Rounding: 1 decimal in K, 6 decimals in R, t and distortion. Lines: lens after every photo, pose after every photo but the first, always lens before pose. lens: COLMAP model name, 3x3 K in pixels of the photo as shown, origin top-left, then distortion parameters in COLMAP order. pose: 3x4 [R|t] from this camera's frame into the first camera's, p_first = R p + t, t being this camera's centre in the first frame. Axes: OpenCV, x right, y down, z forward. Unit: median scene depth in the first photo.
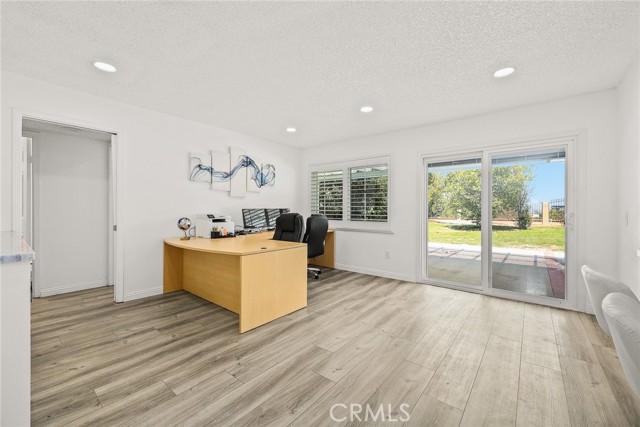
lens RADIAL K [[262.9, 0, 318.0], [0, 262.9, 212.1], [0, 0, 1]] dist [0.002249, 0.000290]
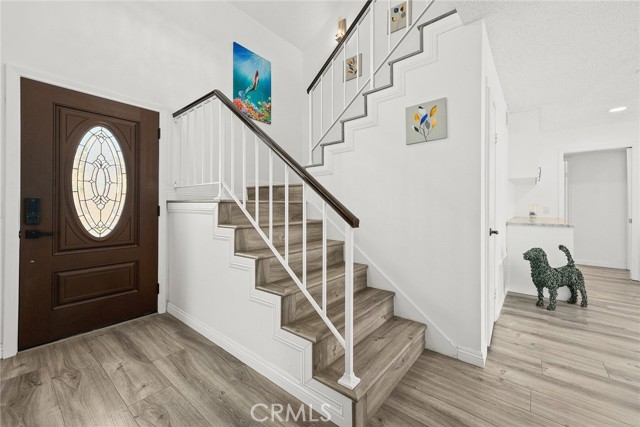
lens RADIAL K [[262.9, 0, 323.2], [0, 262.9, 207.4], [0, 0, 1]] dist [0.002249, 0.000290]
pose [[0.008672, -0.005235, -0.999949, 0.449250], [0.000766, 0.999986, -0.005229, 0.000966], [0.999962, -0.000721, 0.008676, -0.448356]]
